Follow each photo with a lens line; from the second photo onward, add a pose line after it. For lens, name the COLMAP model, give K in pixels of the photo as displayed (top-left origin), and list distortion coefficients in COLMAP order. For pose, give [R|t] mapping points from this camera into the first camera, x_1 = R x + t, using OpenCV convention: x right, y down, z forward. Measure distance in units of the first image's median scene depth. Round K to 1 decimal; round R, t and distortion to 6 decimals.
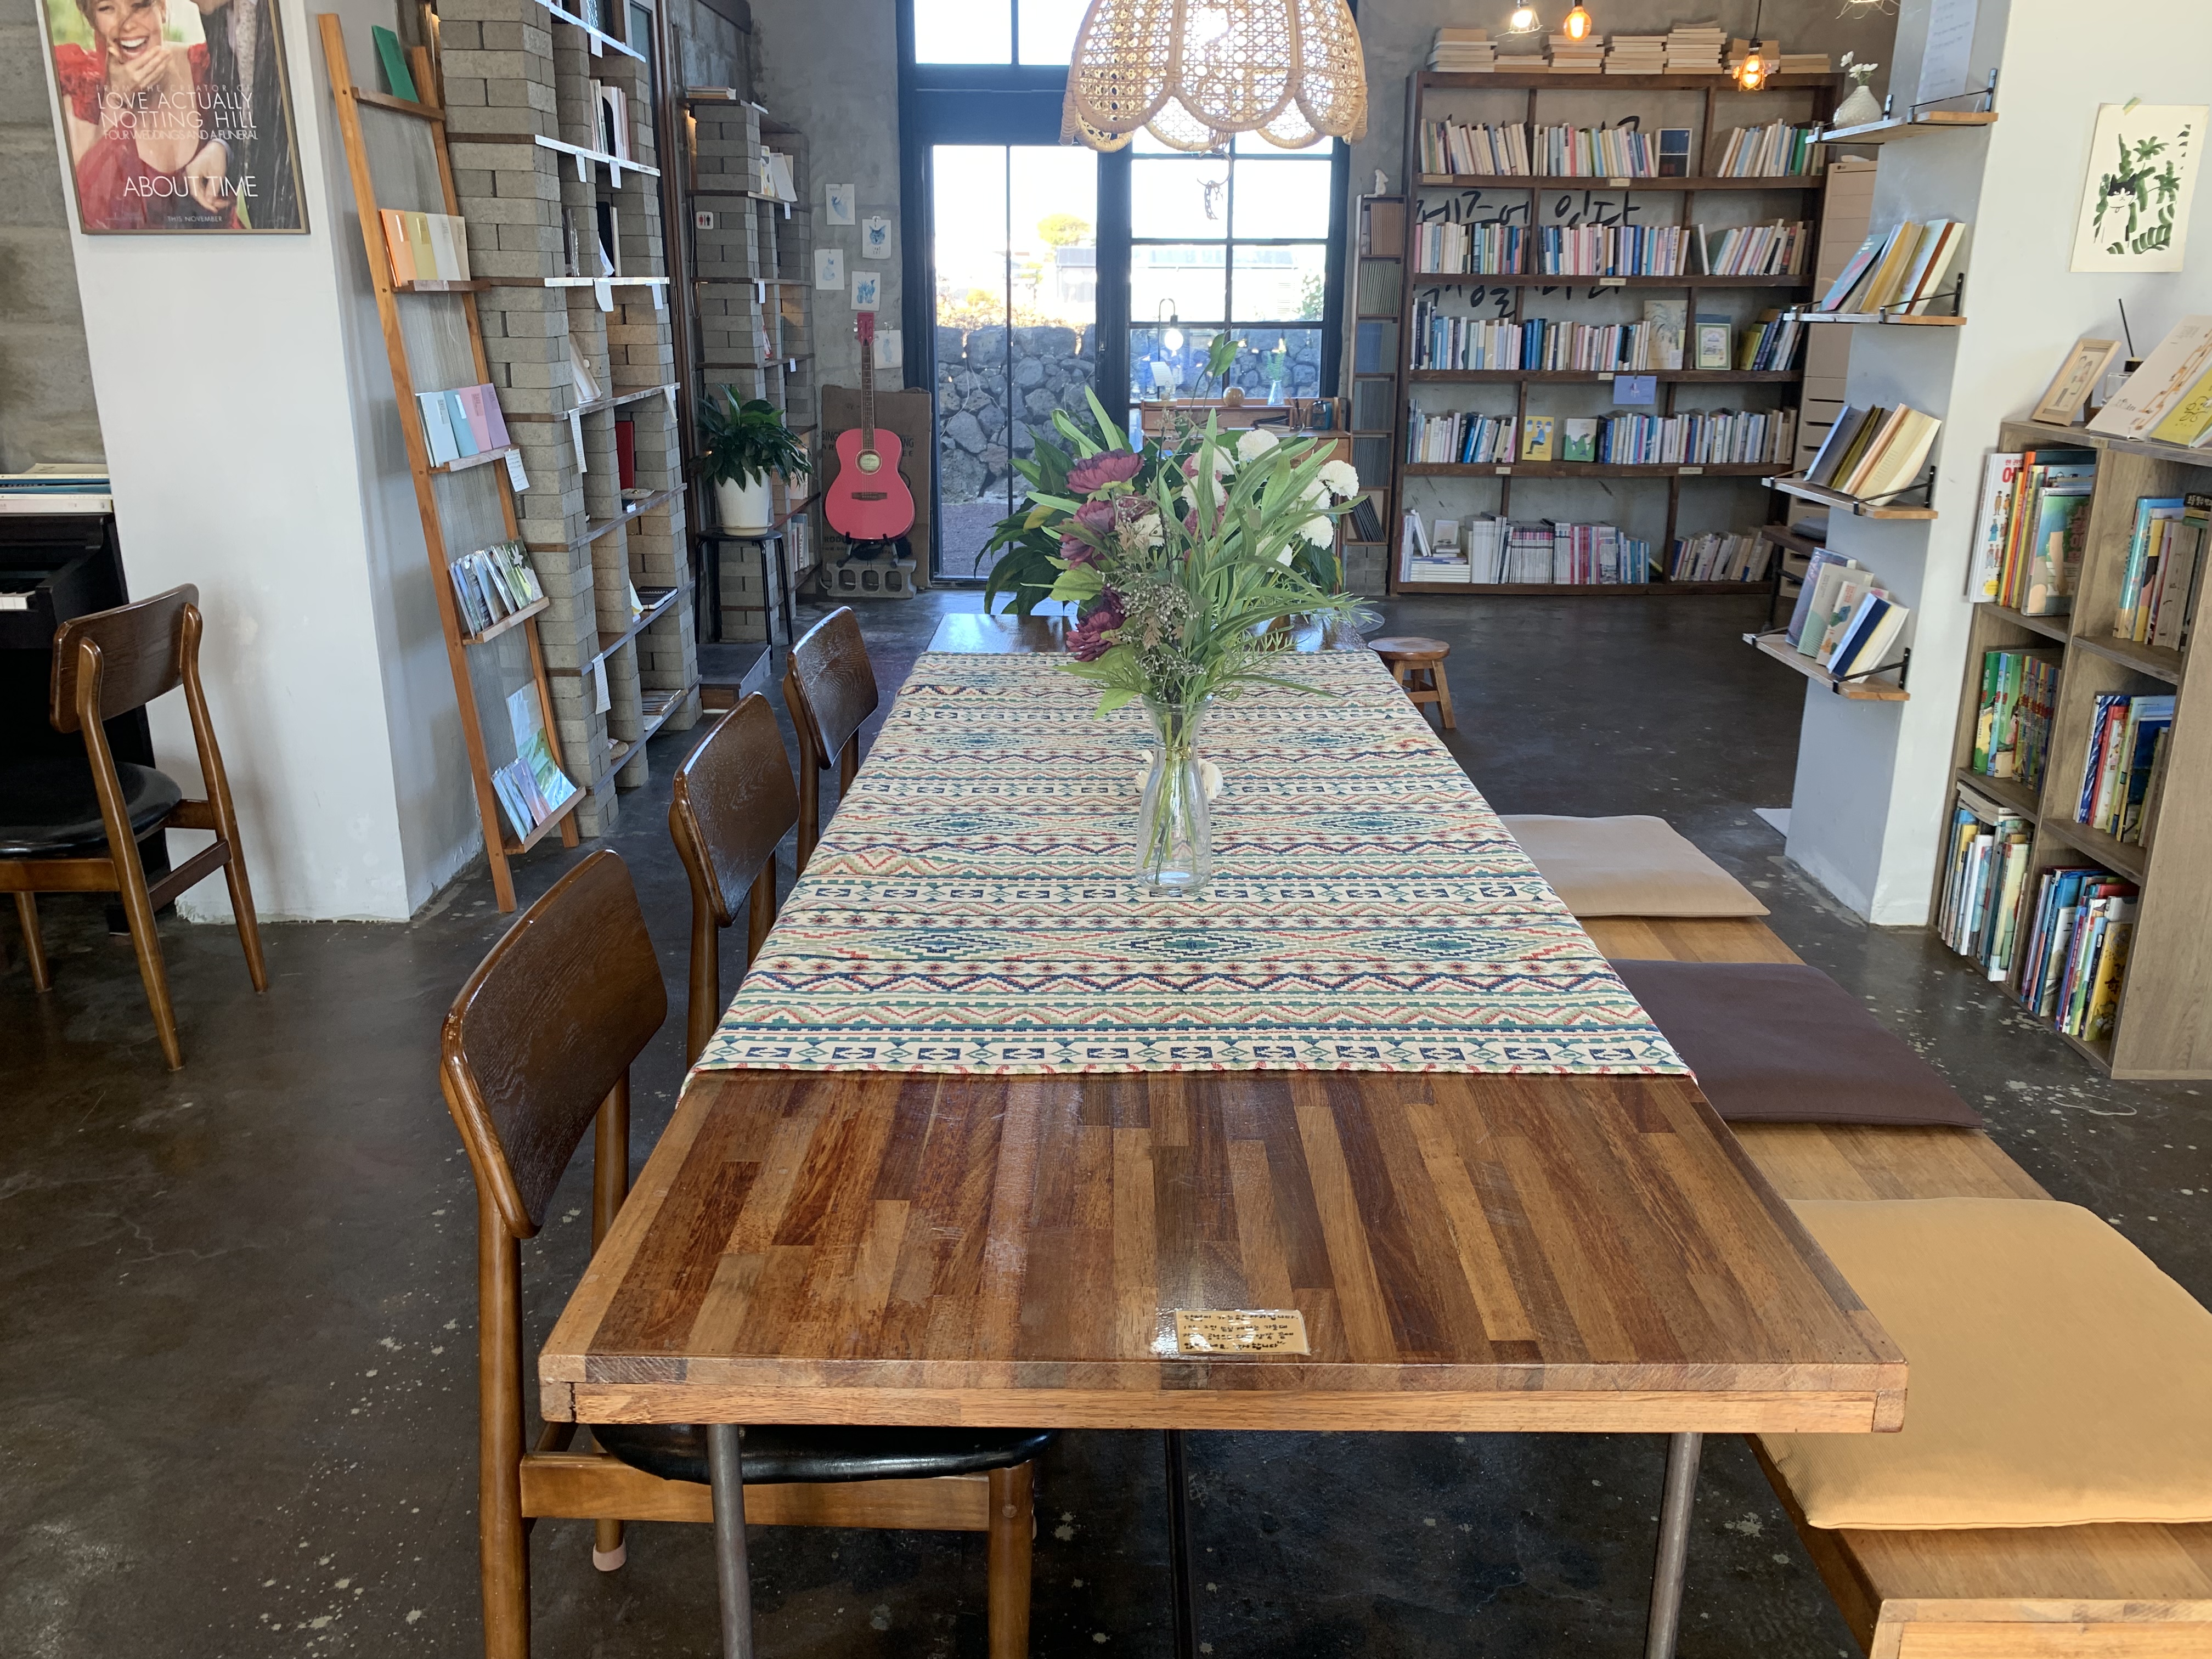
lens RADIAL K [[1702.2, 0, 1106.0], [0, 1702.2, 829.5], [0, 0, 1]] dist [0.013137, -0.013379]
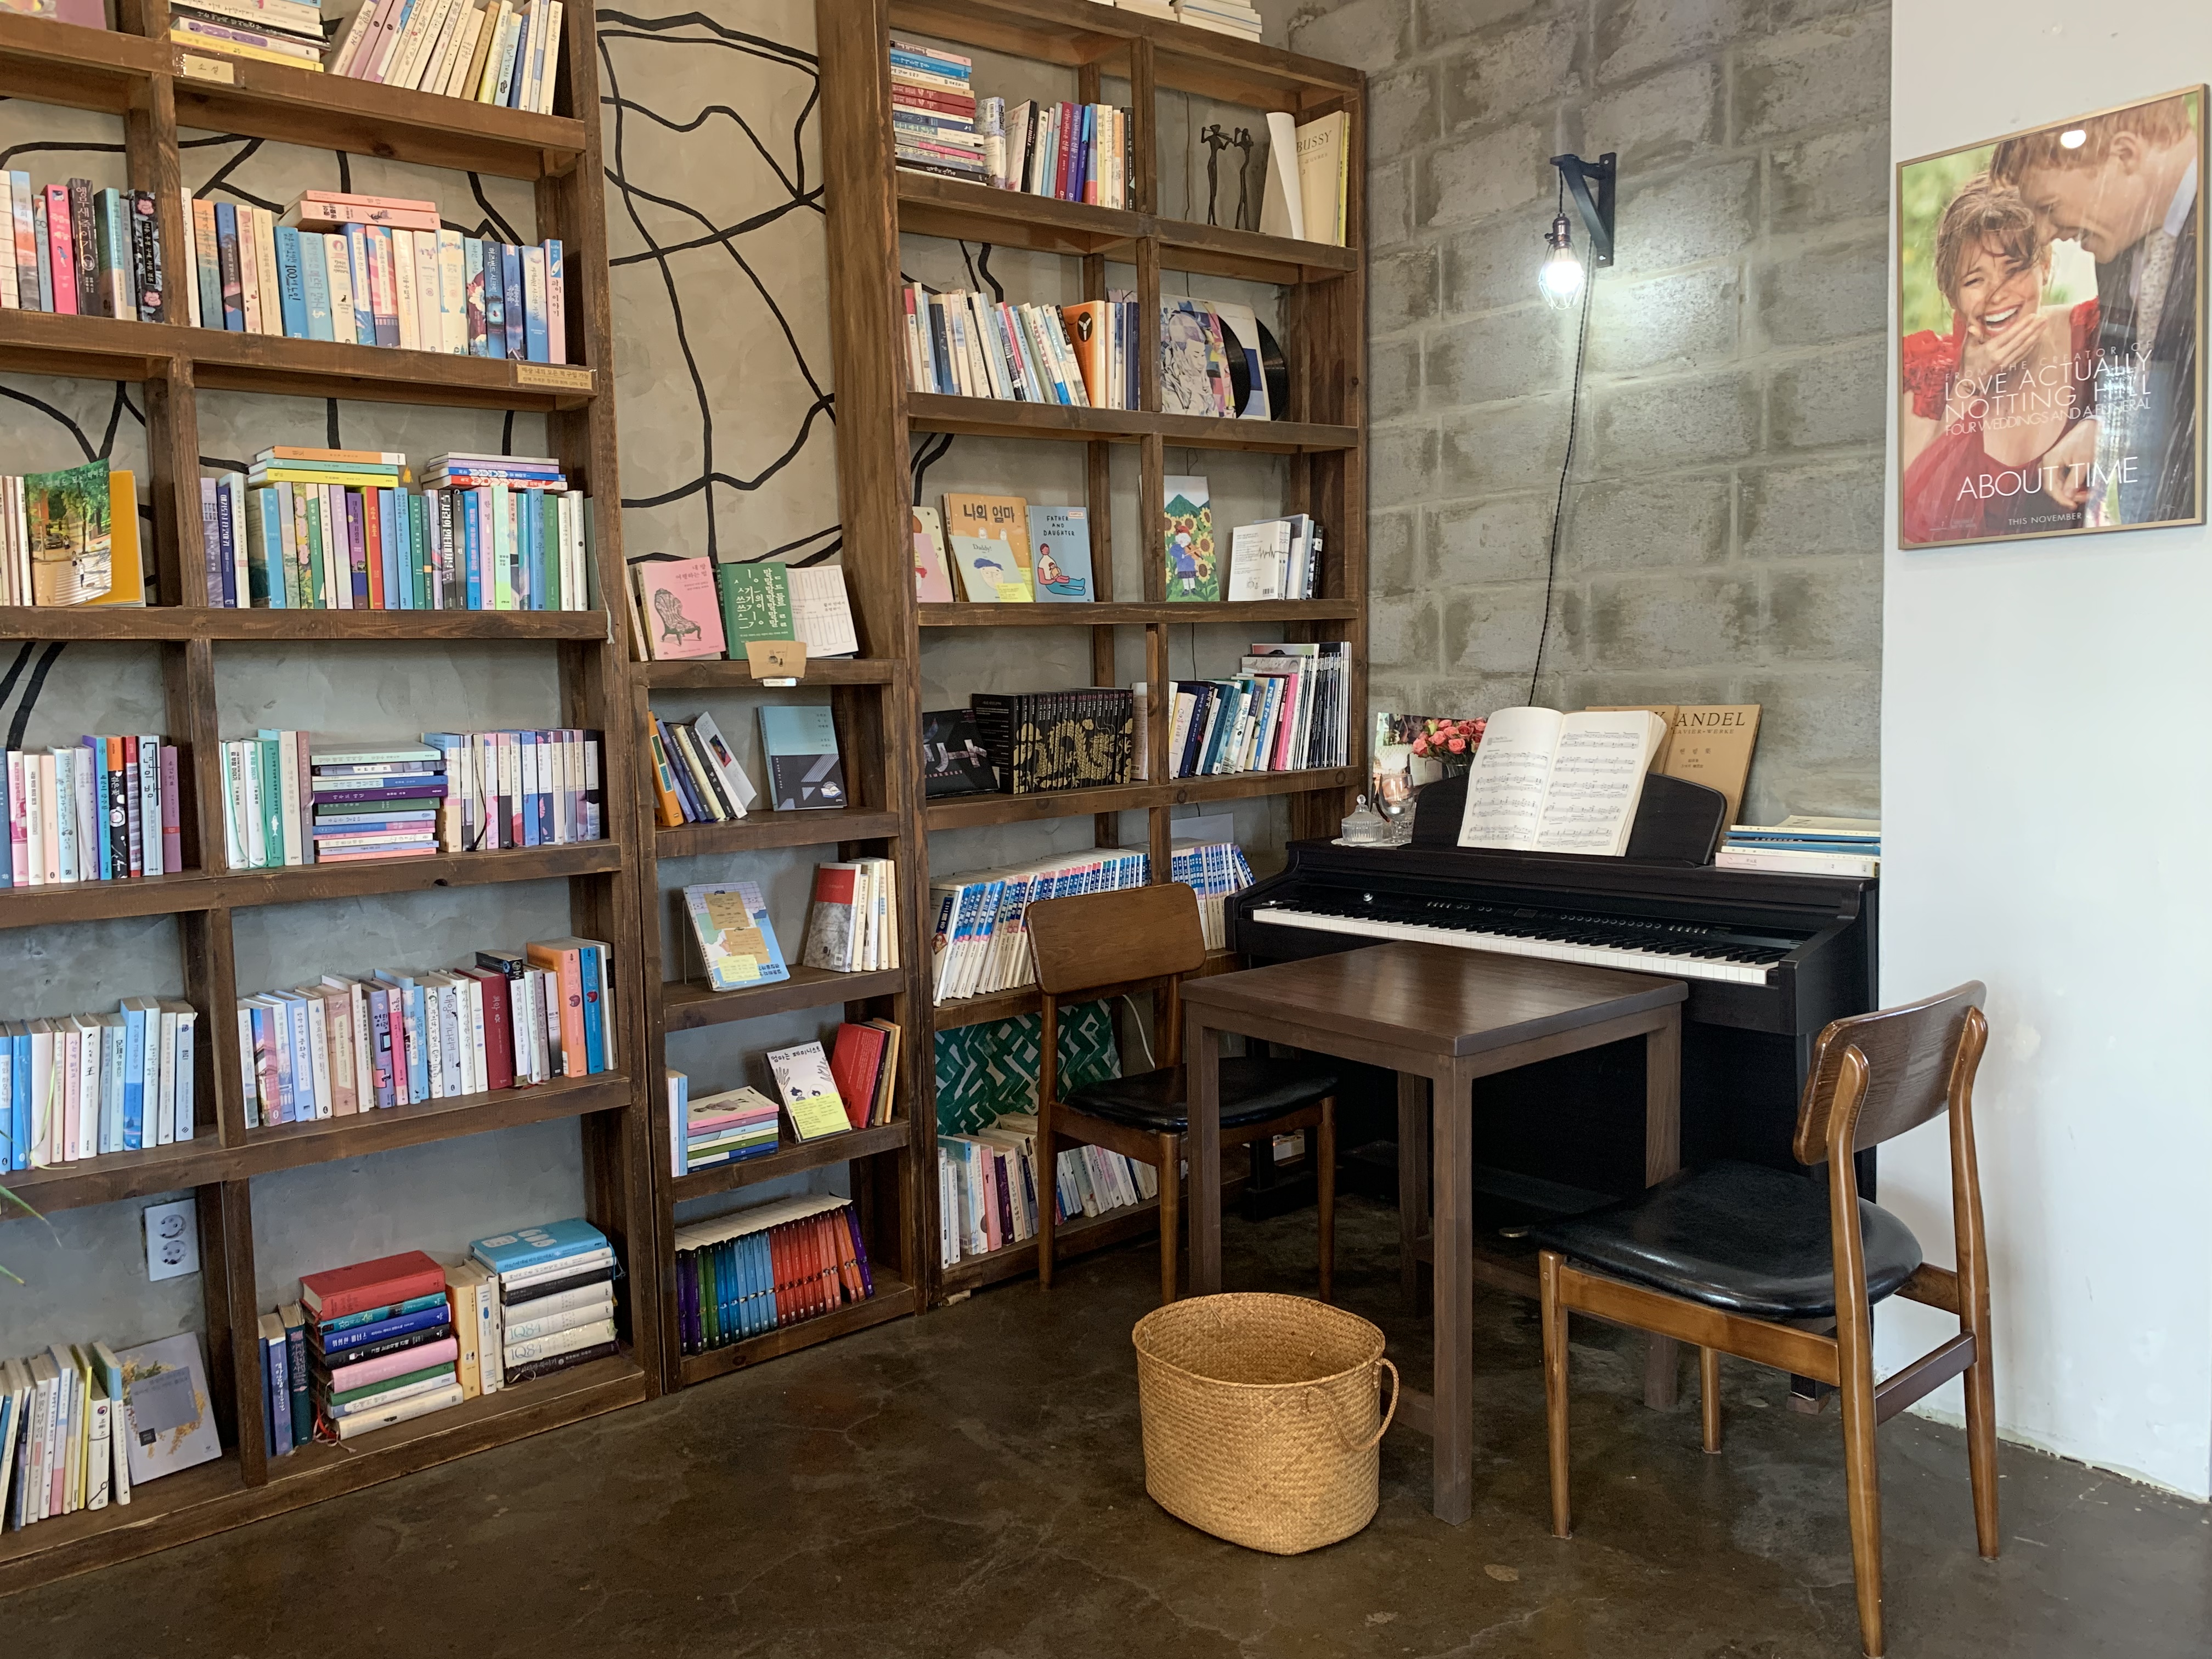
lens RADIAL K [[1720.7, 0, 1109.8], [0, 1720.7, 805.5], [0, 0, 1]] dist [-0.010107, -0.004639]
pose [[0.630029, 0.032355, -0.775897, -0.170387], [-0.200015, 0.972184, -0.121872, -0.044358], [0.750372, 0.231974, 0.618976, 0.201512]]
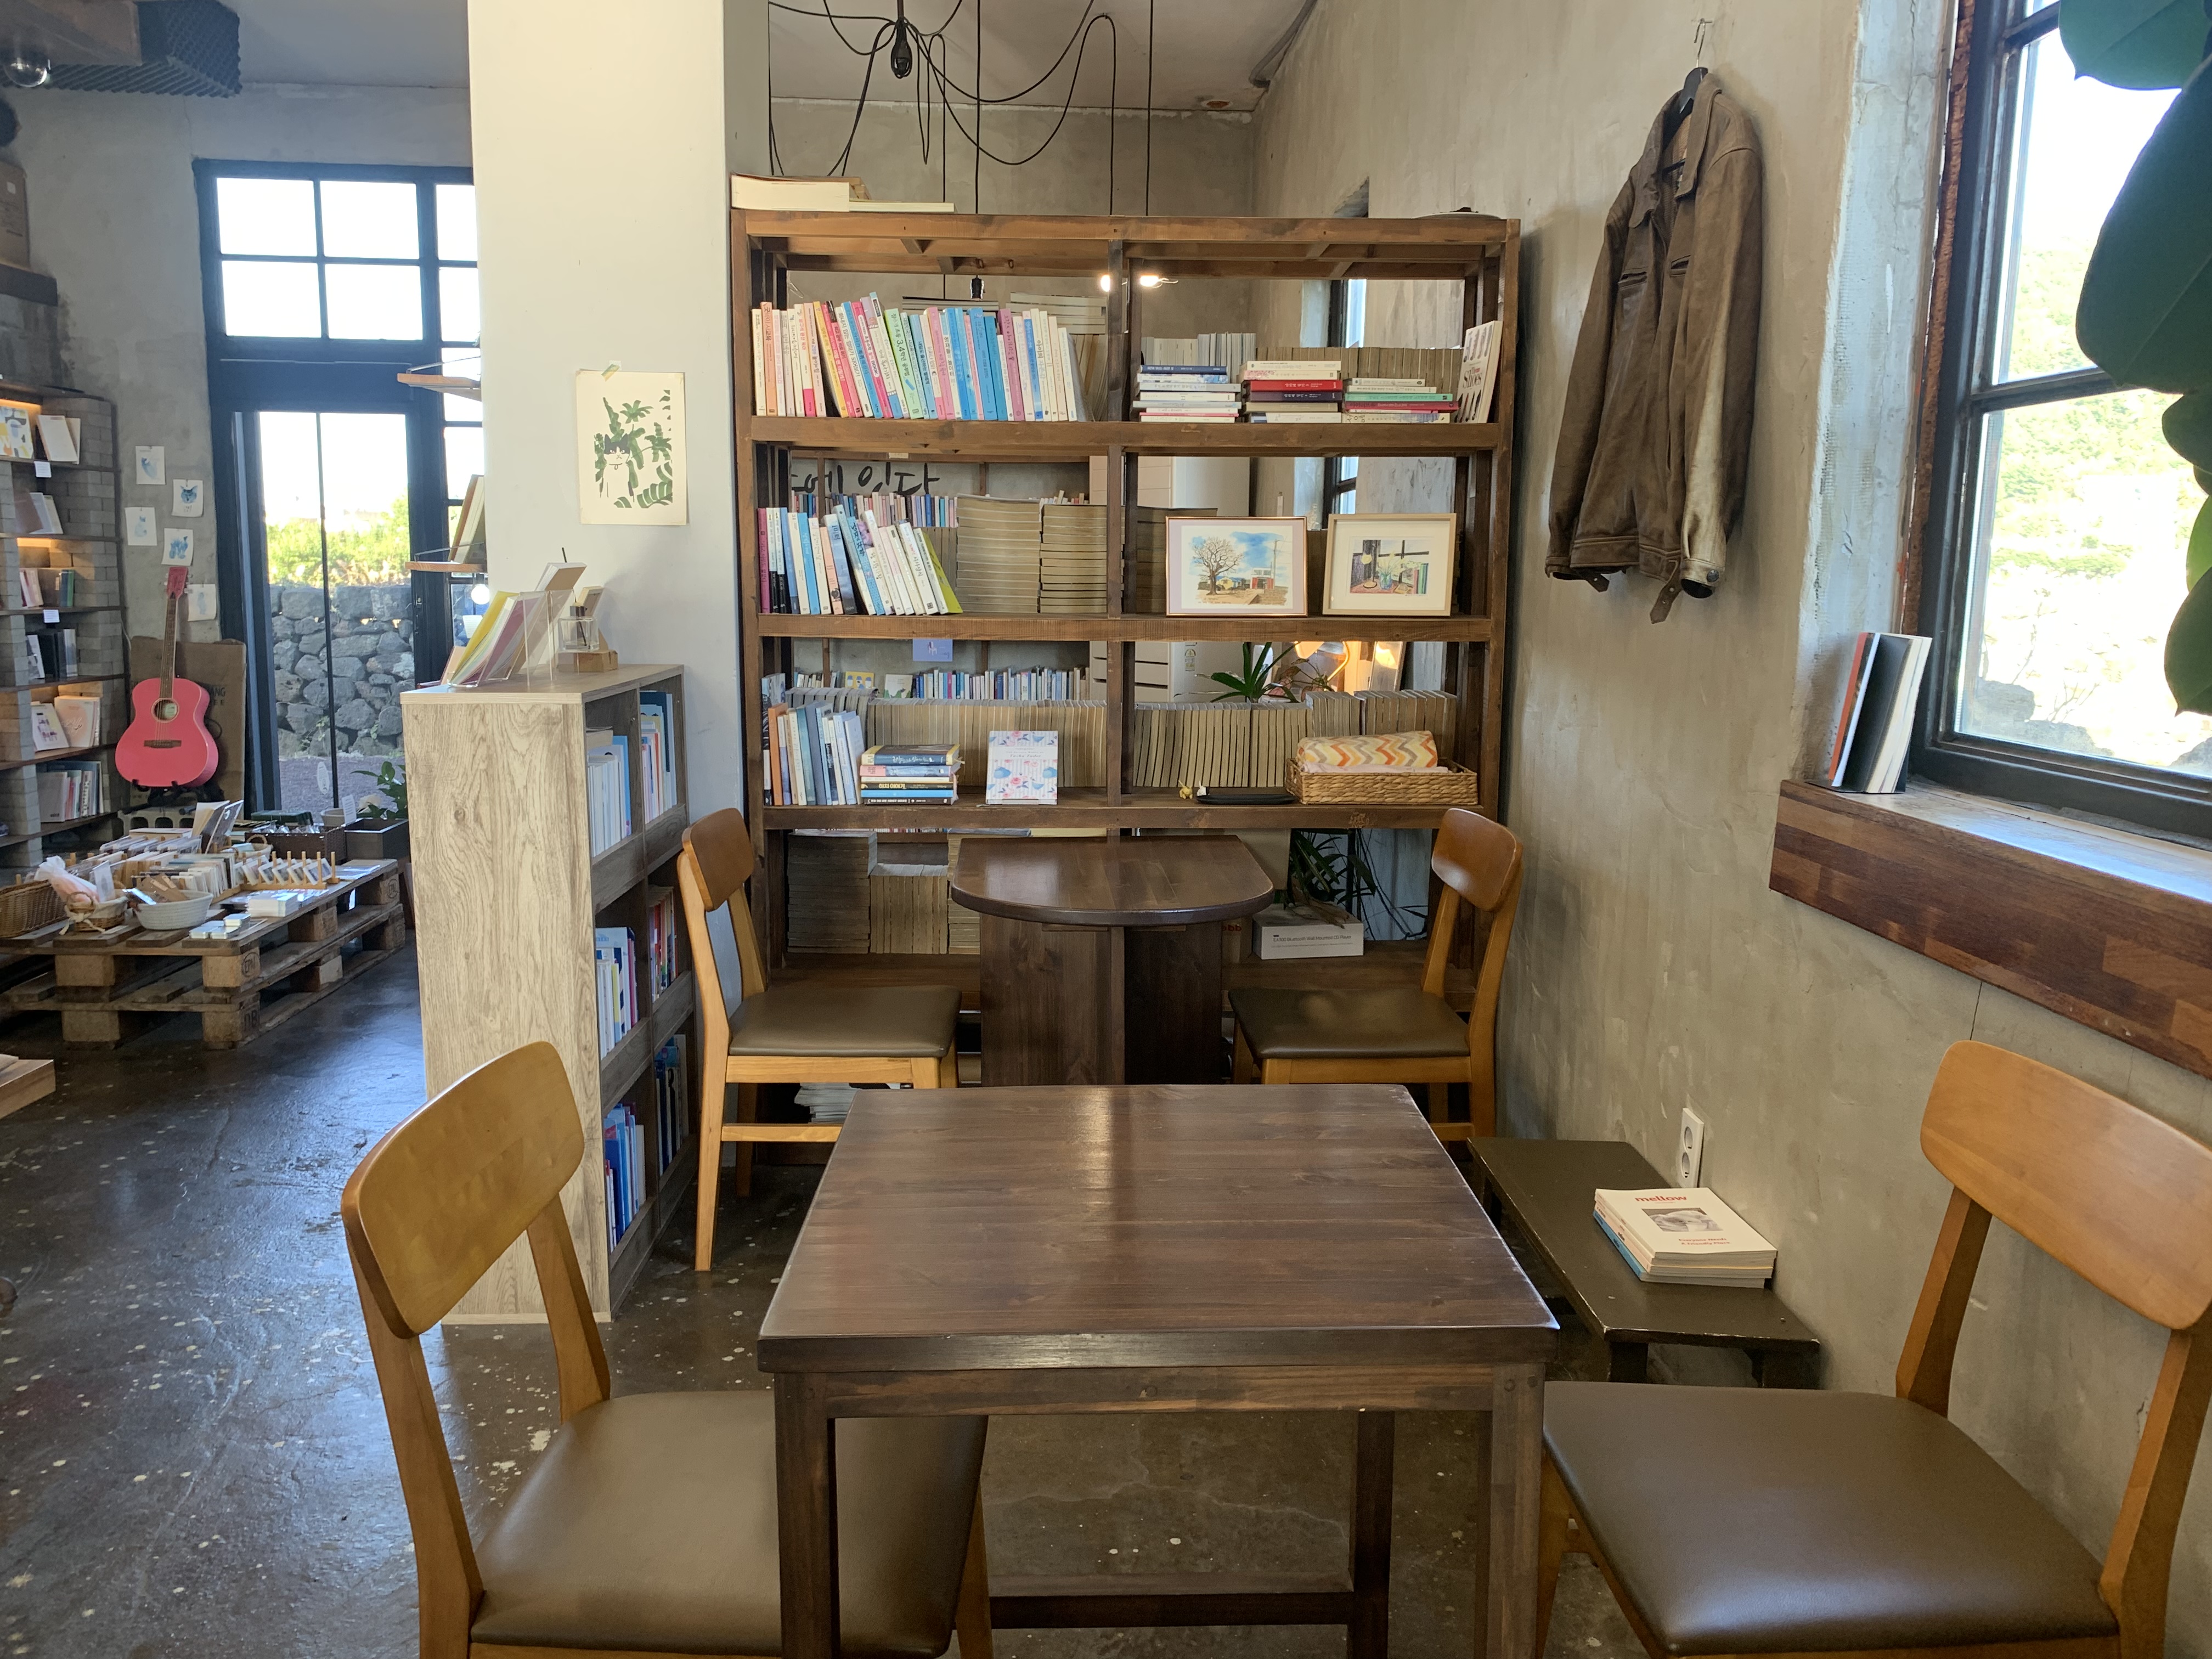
lens RADIAL K [[1702.2, 0, 1106.0], [0, 1702.2, 829.5], [0, 0, 1]] dist [0.013137, -0.013379]
pose [[0.998876, 0.002043, 0.047347, 0.741824], [0.005125, 0.988555, -0.150771, 0.013322], [-0.047113, 0.150844, 0.987434, -0.009241]]
